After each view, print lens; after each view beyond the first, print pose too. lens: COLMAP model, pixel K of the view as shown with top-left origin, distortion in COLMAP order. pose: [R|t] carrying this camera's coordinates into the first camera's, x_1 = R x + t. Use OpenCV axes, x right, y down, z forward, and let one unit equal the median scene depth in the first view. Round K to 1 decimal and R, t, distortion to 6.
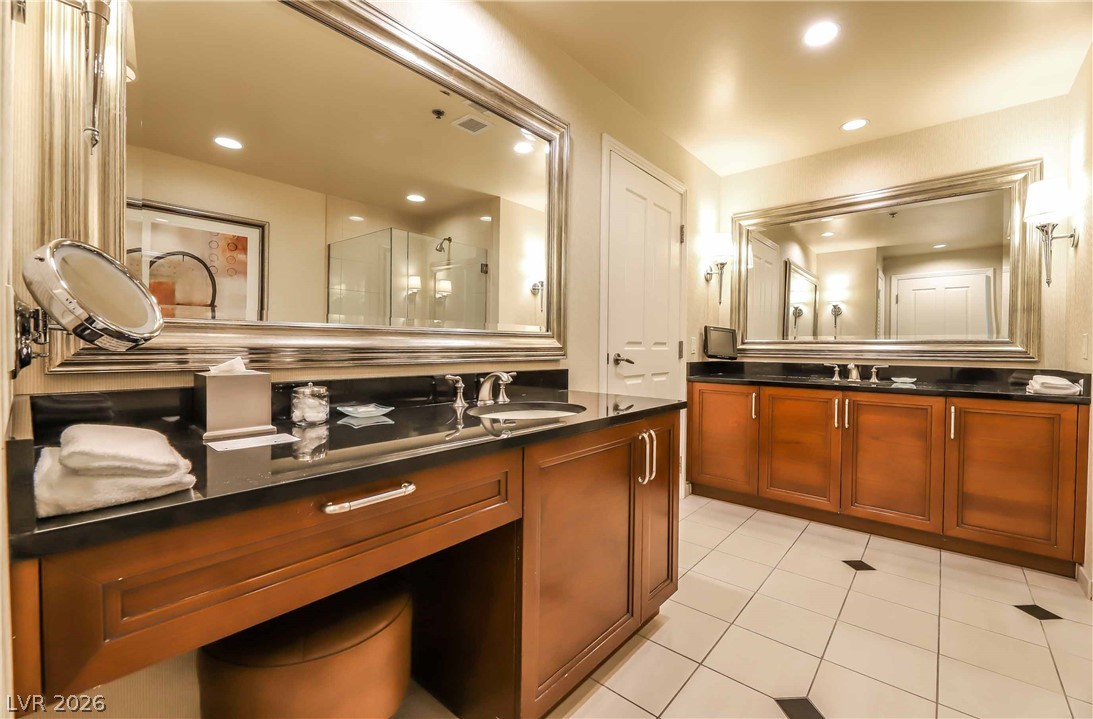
lens RADIAL K [[451.6, 0, 546.5], [0, 451.6, 359.5], [0, 0, 1]] dist [-0.000611, -0.000159]
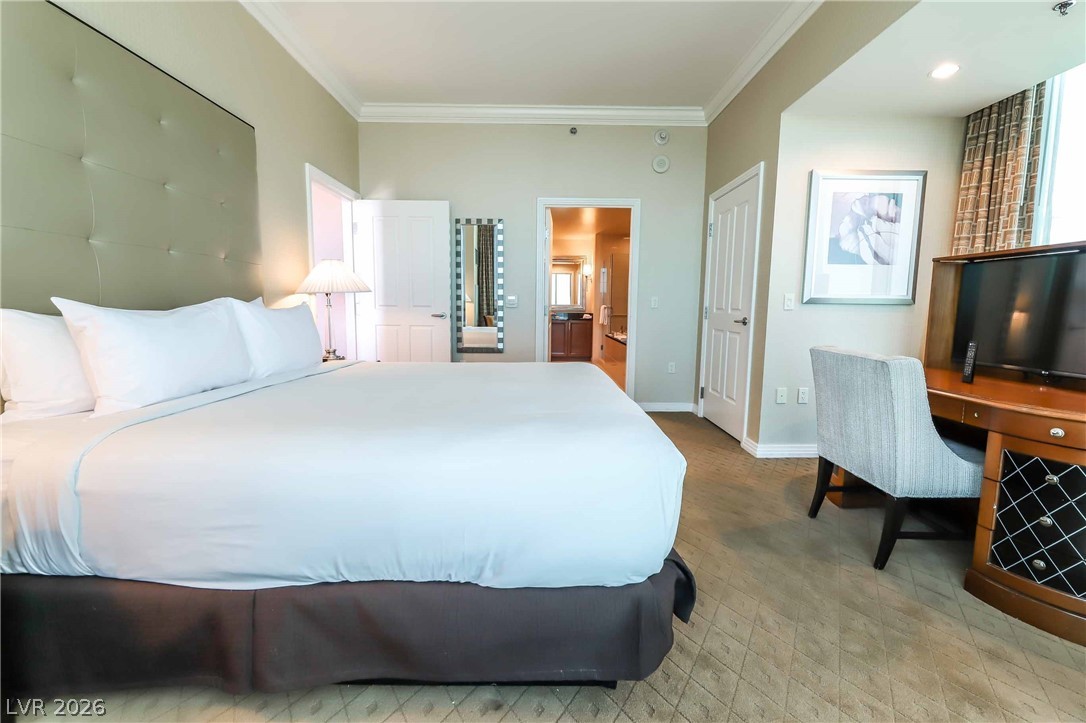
lens RADIAL K [[453.3, 0, 543.0], [0, 453.3, 361.5], [0, 0, 1]] dist [-0.006807, 0.000140]
pose [[0.754483, -0.080375, 0.651379, -1.373727], [0.013740, 0.994190, 0.106760, 0.012606], [-0.656175, -0.071599, 0.751204, -1.343451]]
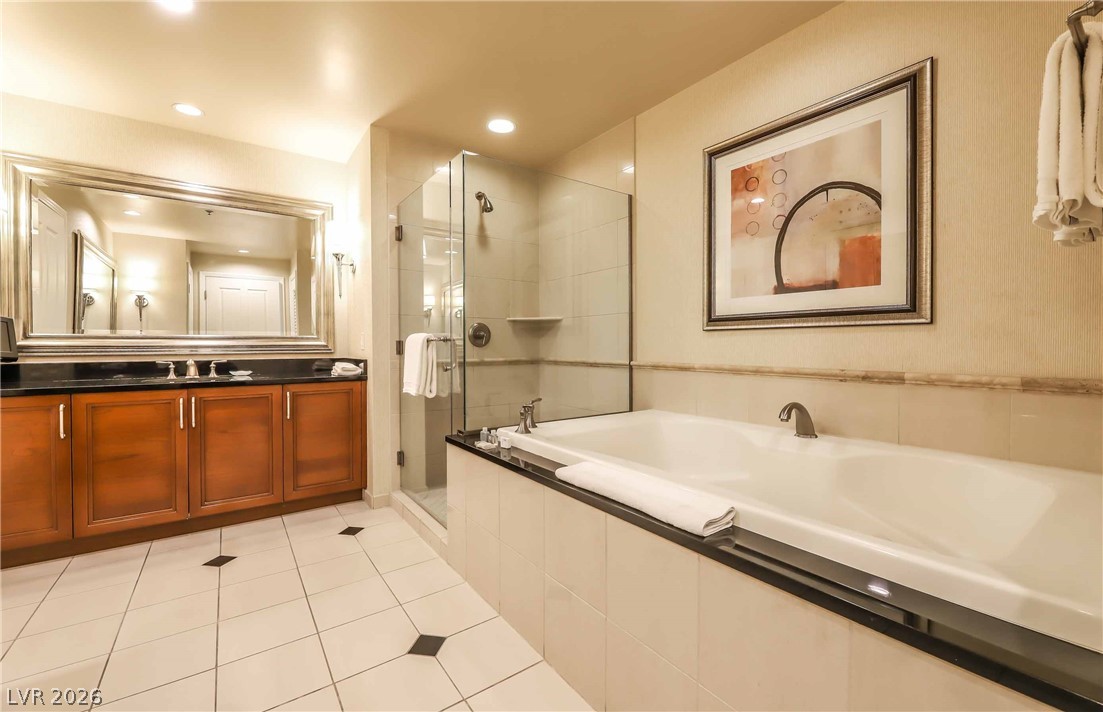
lens RADIAL K [[446.5, 0, 551.5], [0, 446.5, 356.0], [0, 0, 1]] dist [-0.013065, -0.000053]
pose [[0.223181, -0.032671, 0.974229, -0.064688], [0.029550, 0.999206, 0.026739, -0.001190], [-0.974329, 0.022821, 0.223969, 0.046206]]
